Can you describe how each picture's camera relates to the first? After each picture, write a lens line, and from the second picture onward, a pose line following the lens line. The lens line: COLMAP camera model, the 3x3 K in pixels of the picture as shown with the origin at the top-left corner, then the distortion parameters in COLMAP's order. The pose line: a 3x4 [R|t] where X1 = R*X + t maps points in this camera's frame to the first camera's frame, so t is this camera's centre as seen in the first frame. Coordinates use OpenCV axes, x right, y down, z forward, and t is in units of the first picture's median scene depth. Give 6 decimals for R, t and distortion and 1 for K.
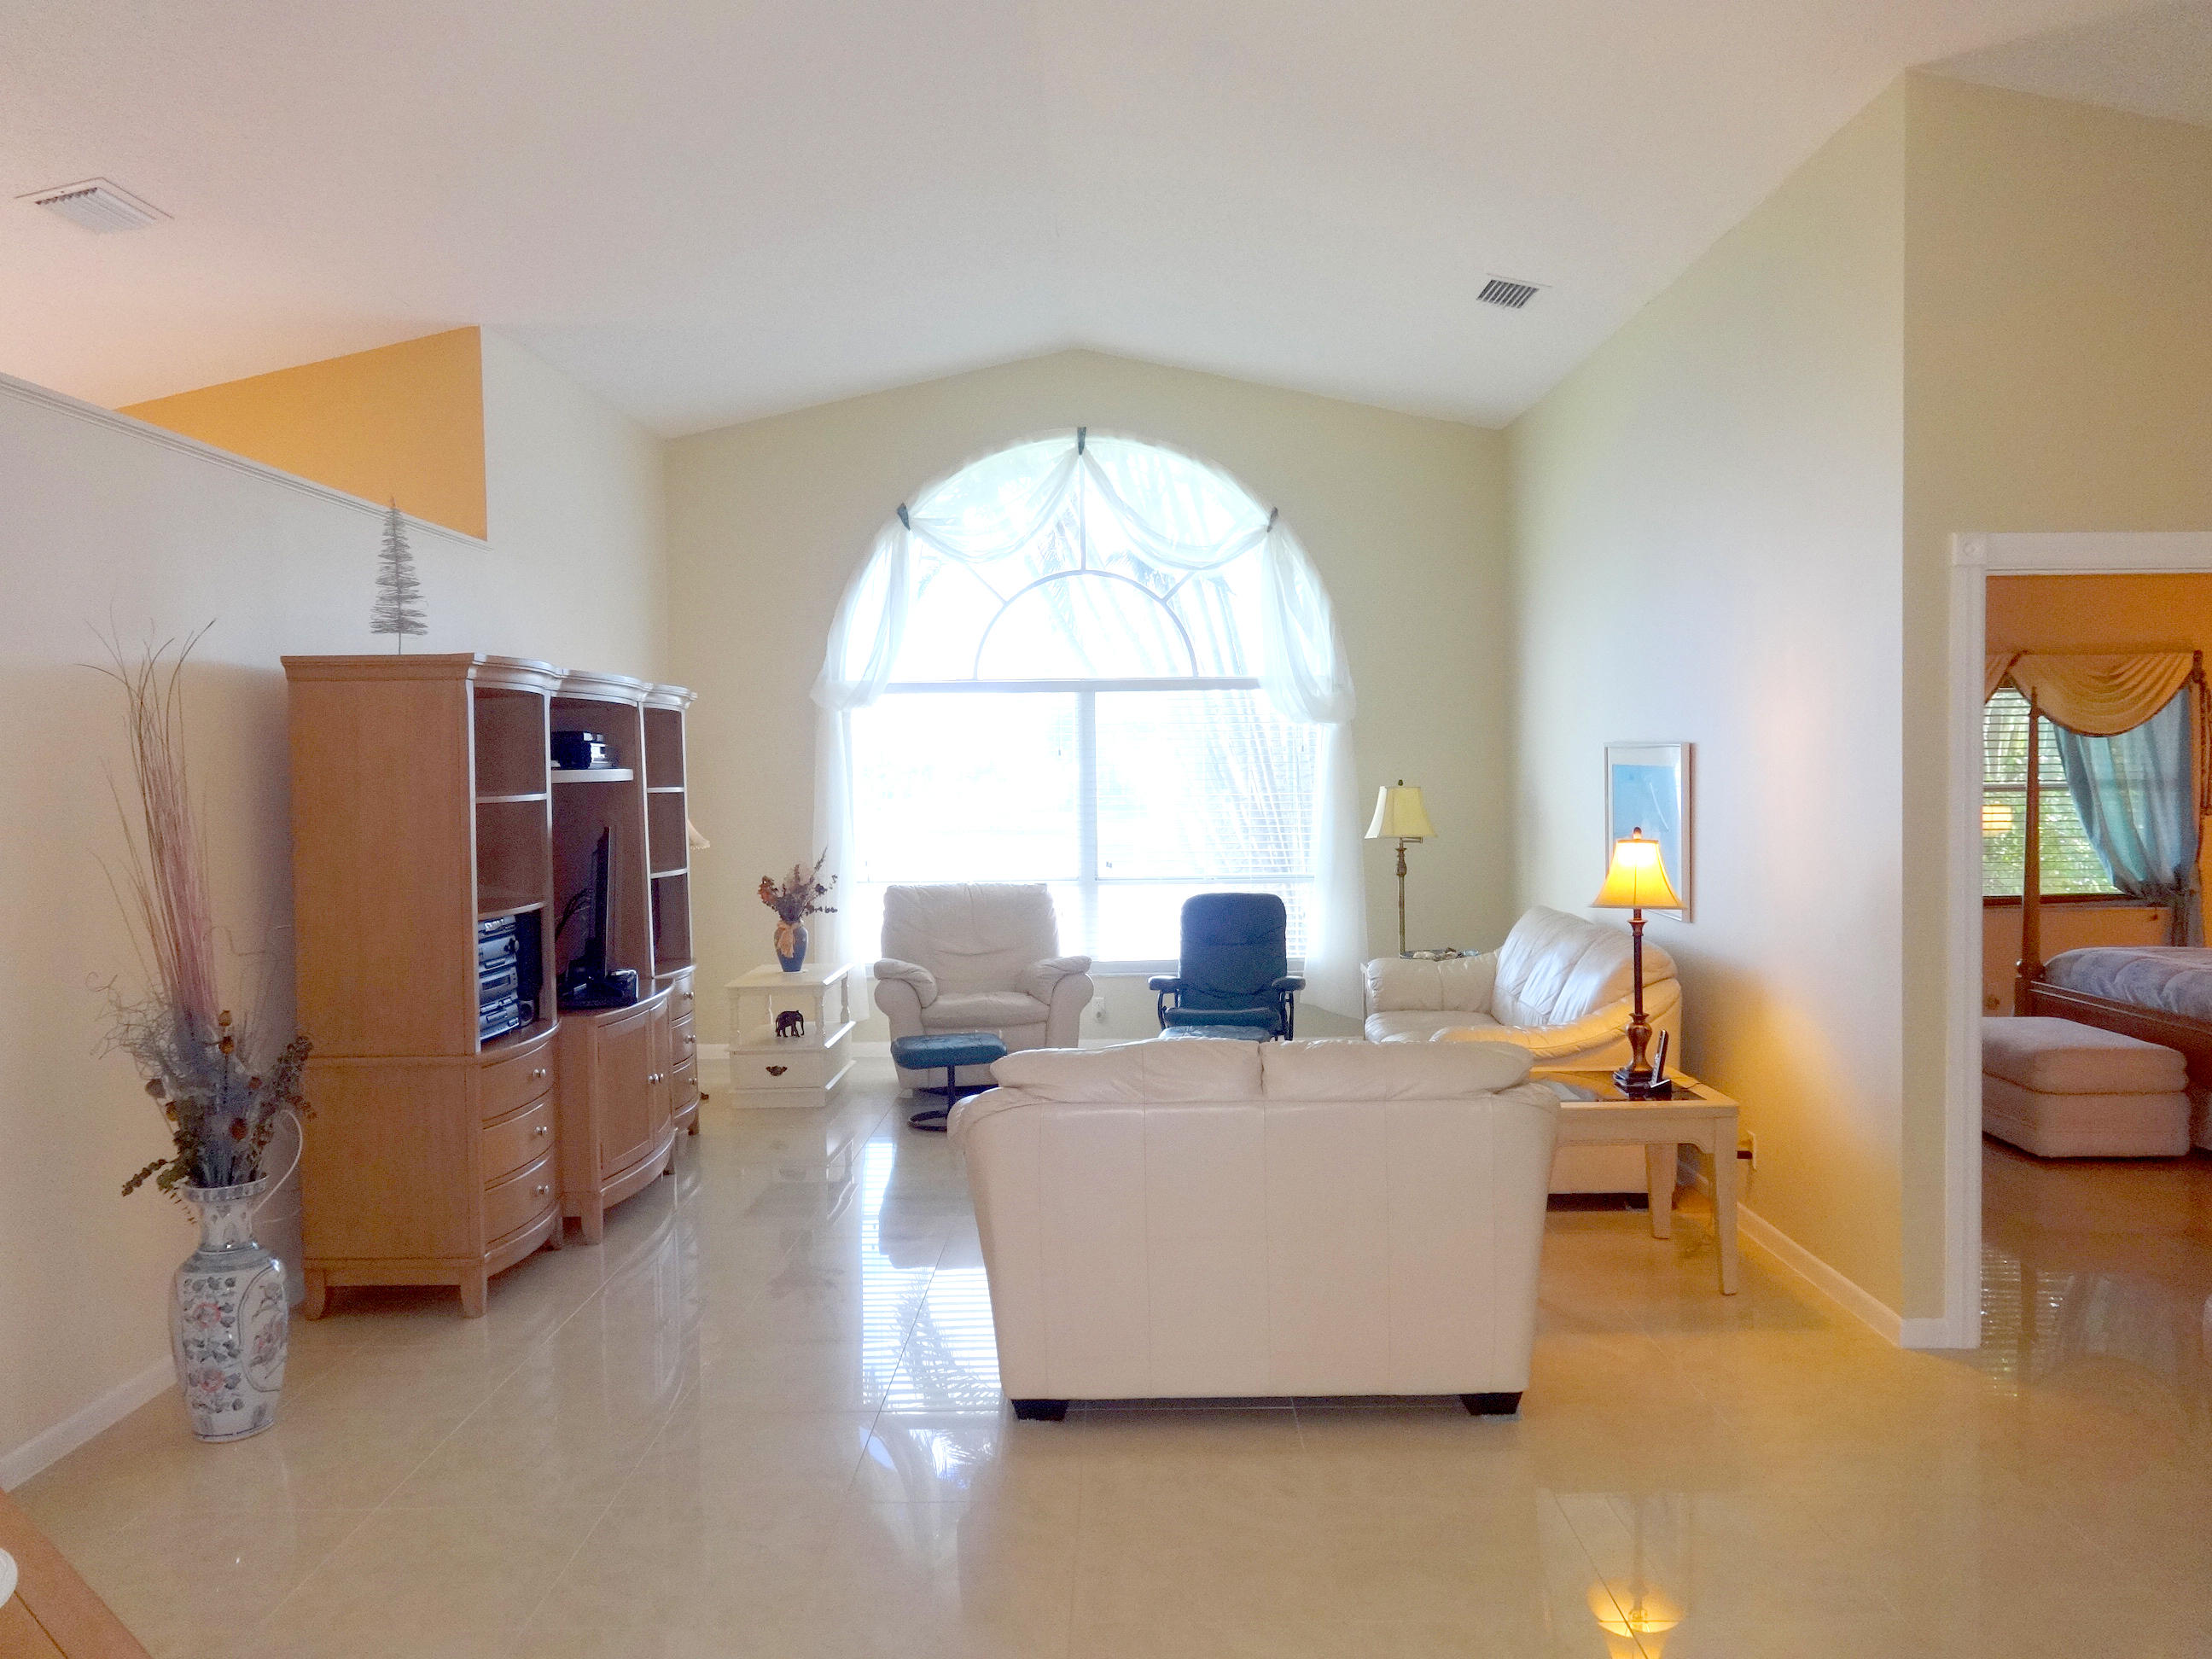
lens RADIAL K [[1656.3, 0, 1110.2], [0, 1656.3, 825.7], [0, 0, 1]] dist [-0.034061, 0.039575]
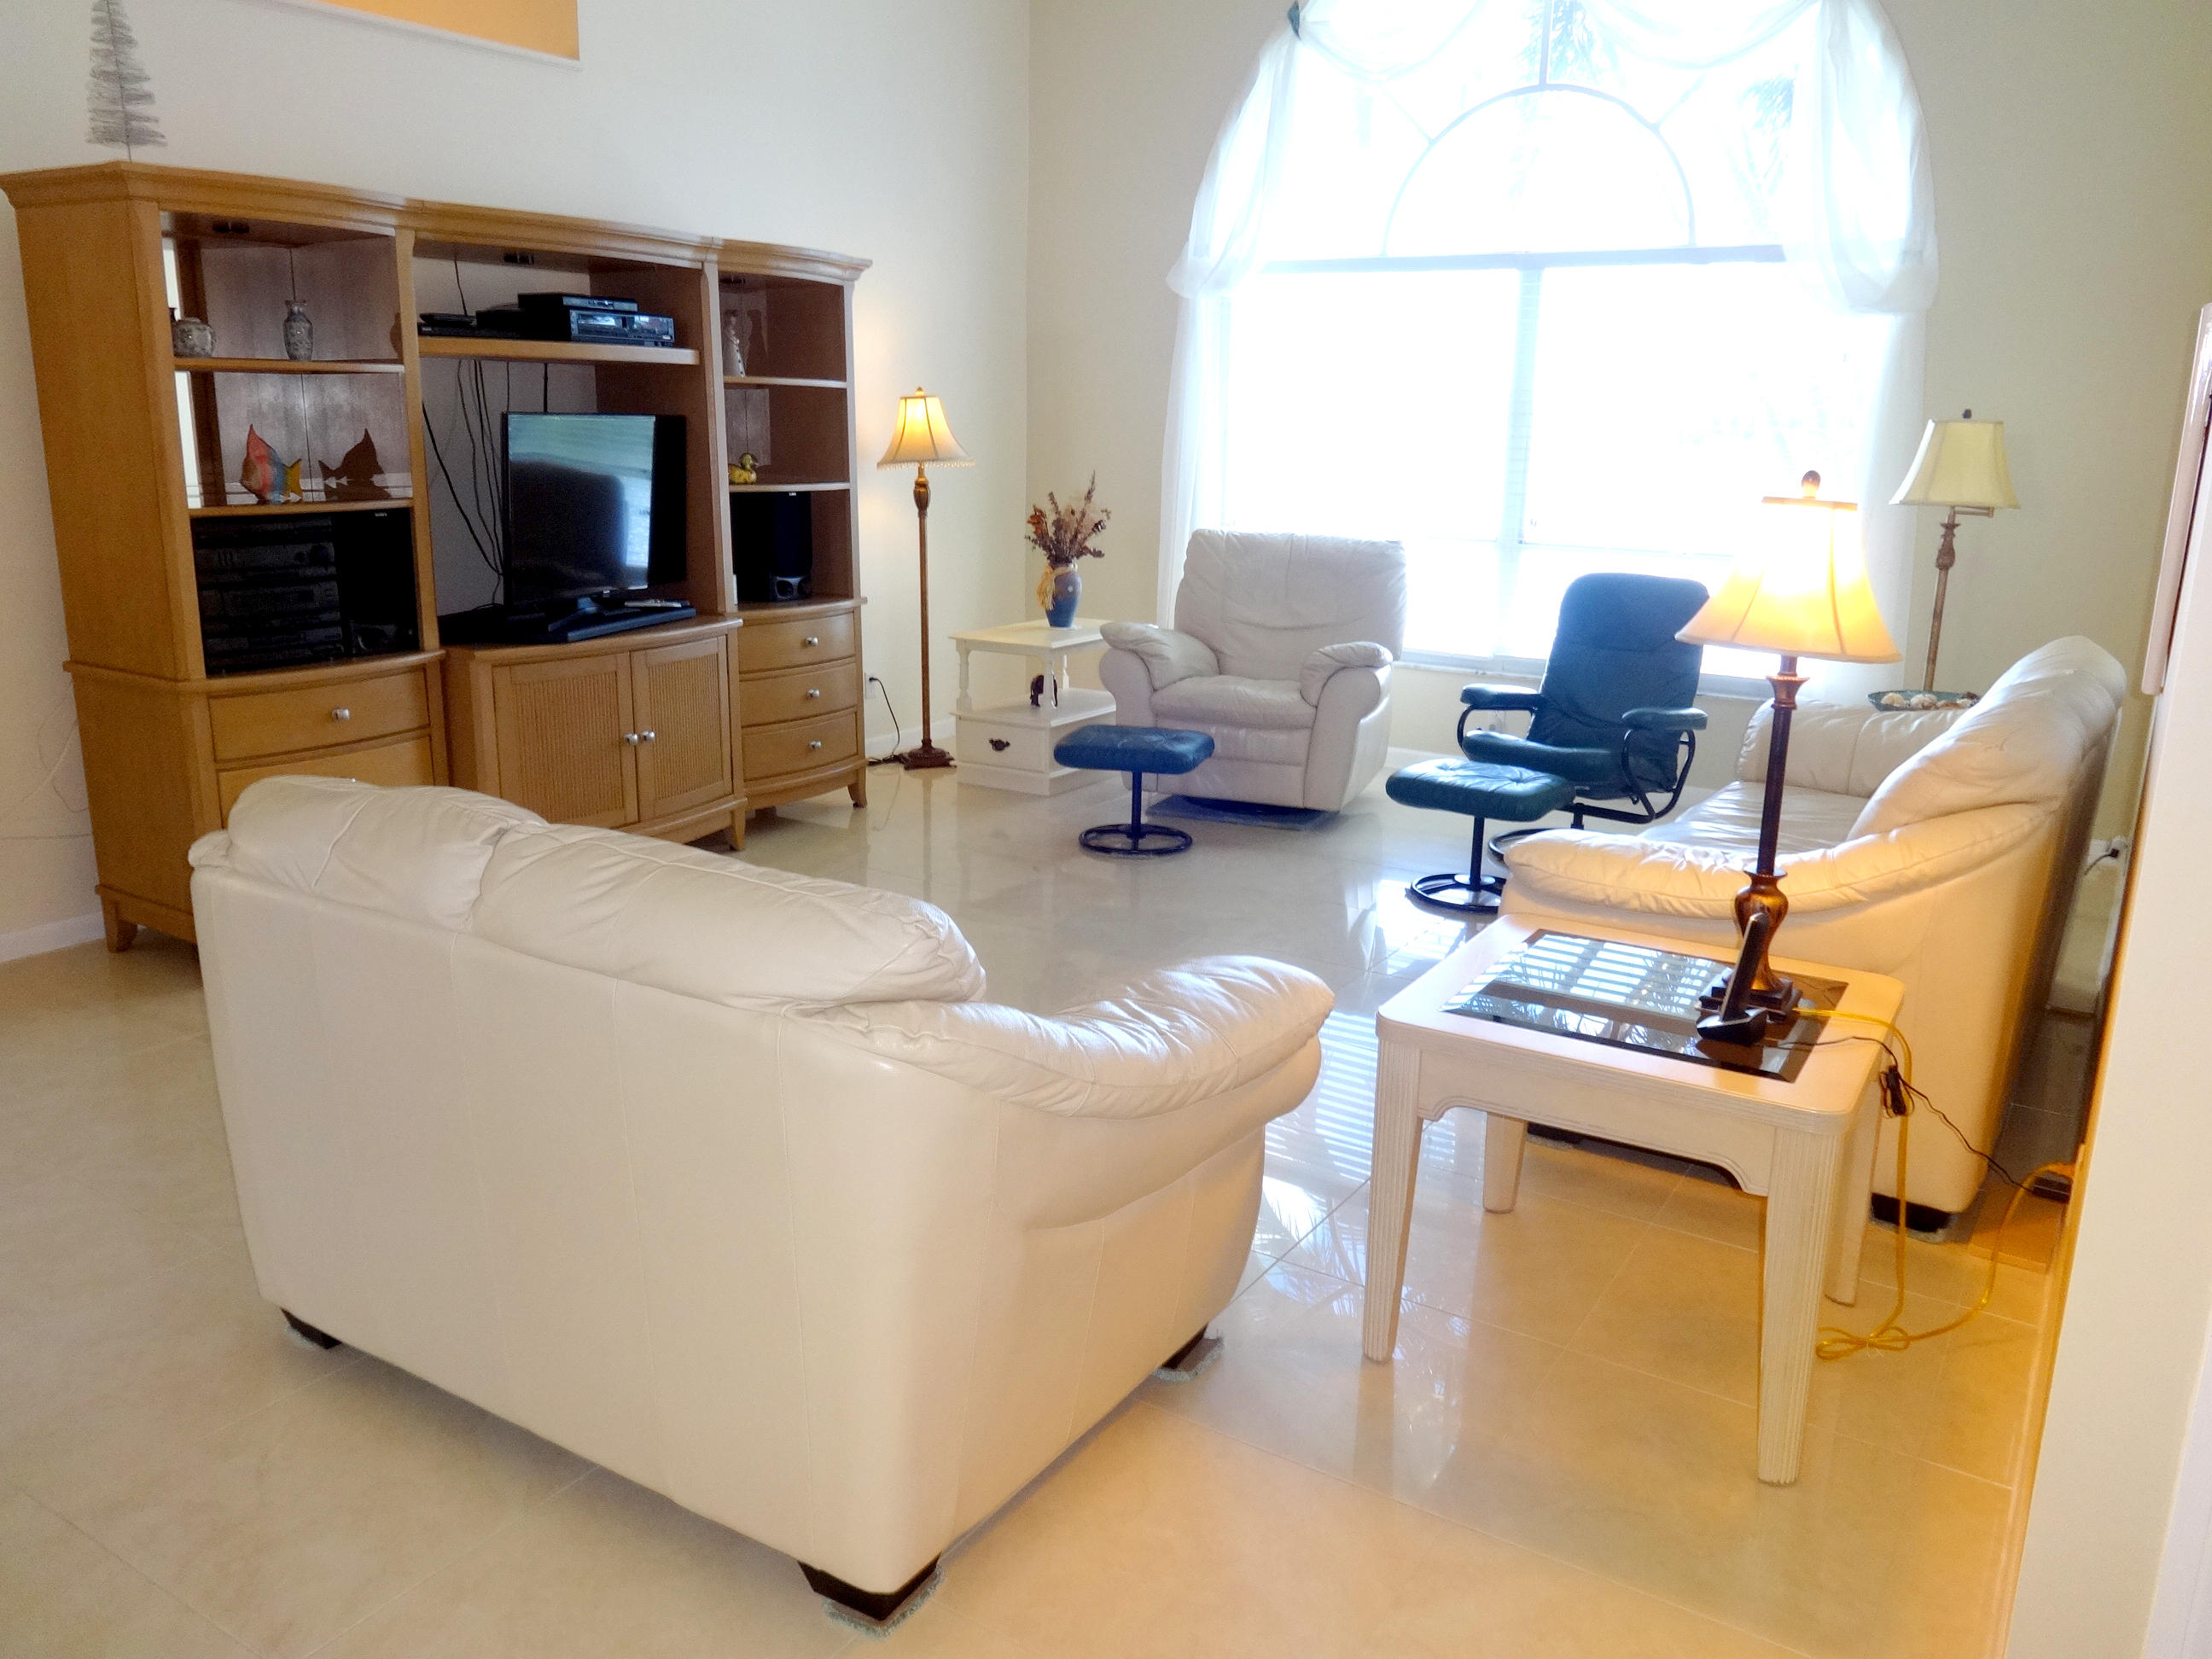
lens RADIAL K [[1668.7, 0, 1073.0], [0, 1668.7, 822.9], [0, 0, 1]] dist [-0.001861, 0.002940]
pose [[0.848702, 0.155496, -0.505495, 0.231694], [-0.048025, 0.974511, 0.219140, 0.001871], [0.526686, -0.161708, 0.834537, 0.289942]]
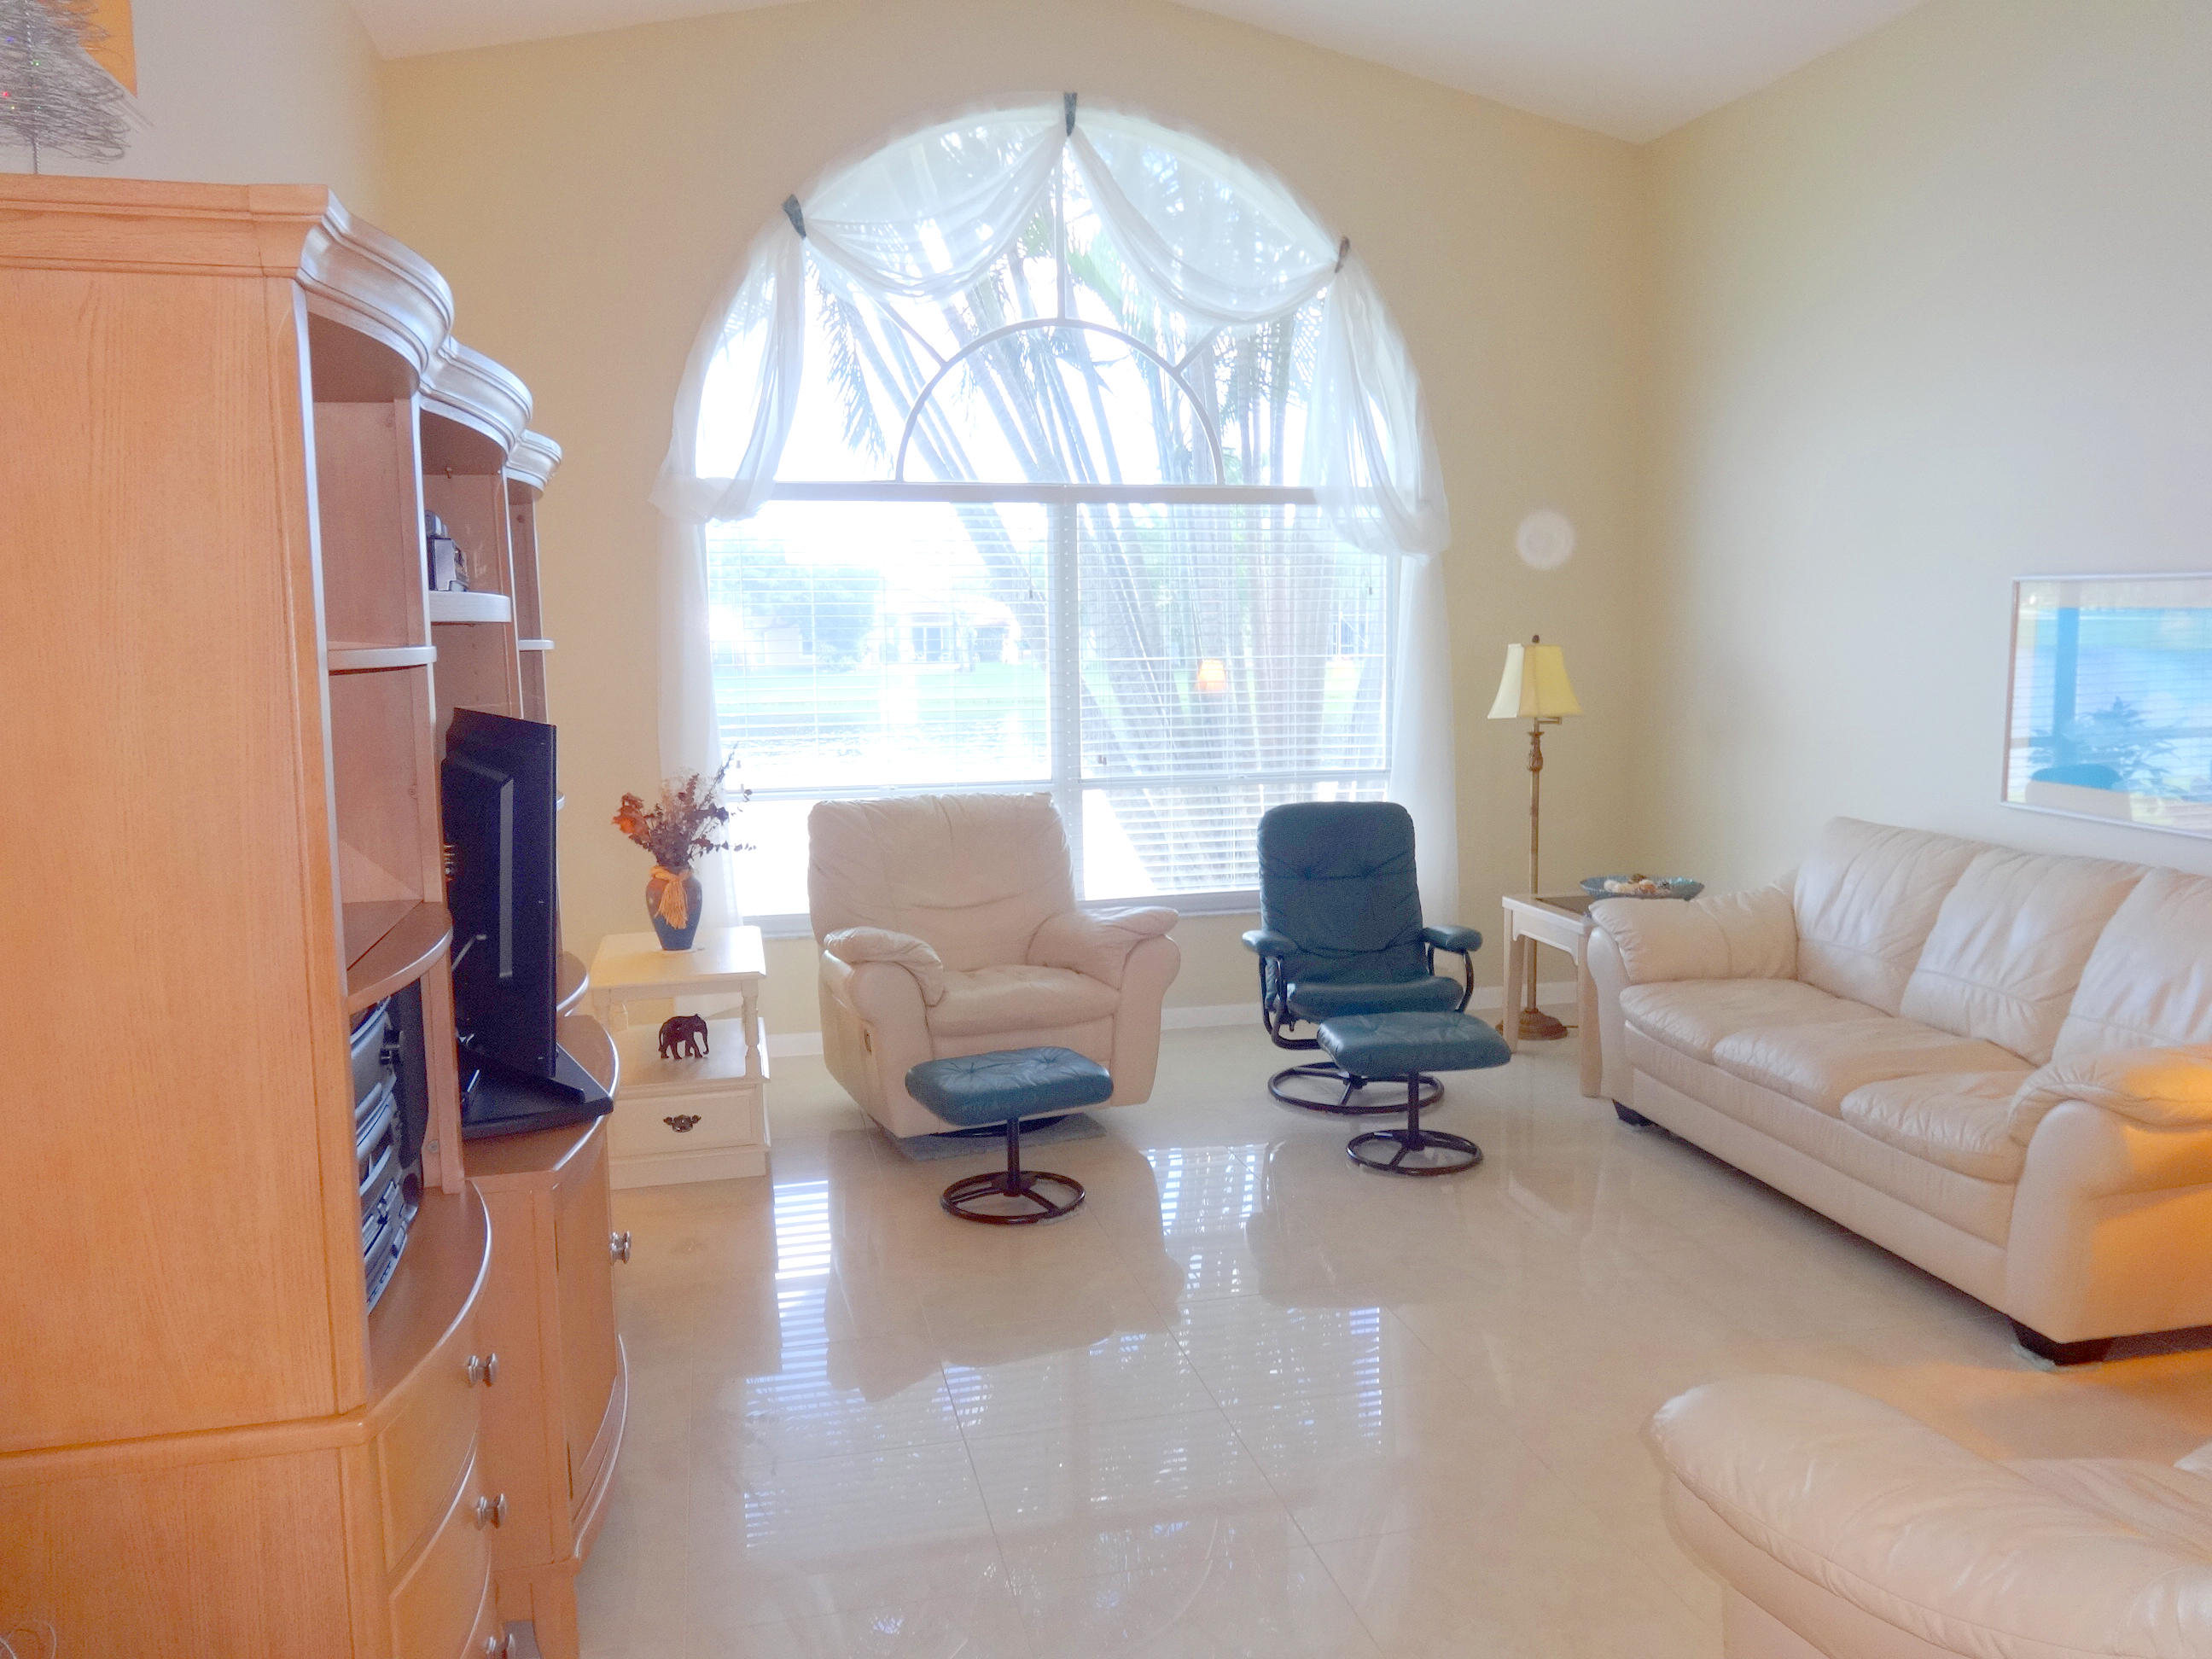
lens RADIAL K [[1649.1, 0, 1110.1], [0, 1649.1, 819.2], [0, 0, 1]] dist [0.004977, 0.002179]
pose [[0.969142, -0.024906, 0.245242, -0.177274], [0.006037, 0.996982, 0.077397, -0.005096], [-0.246429, -0.073528, 0.966367, 0.360245]]
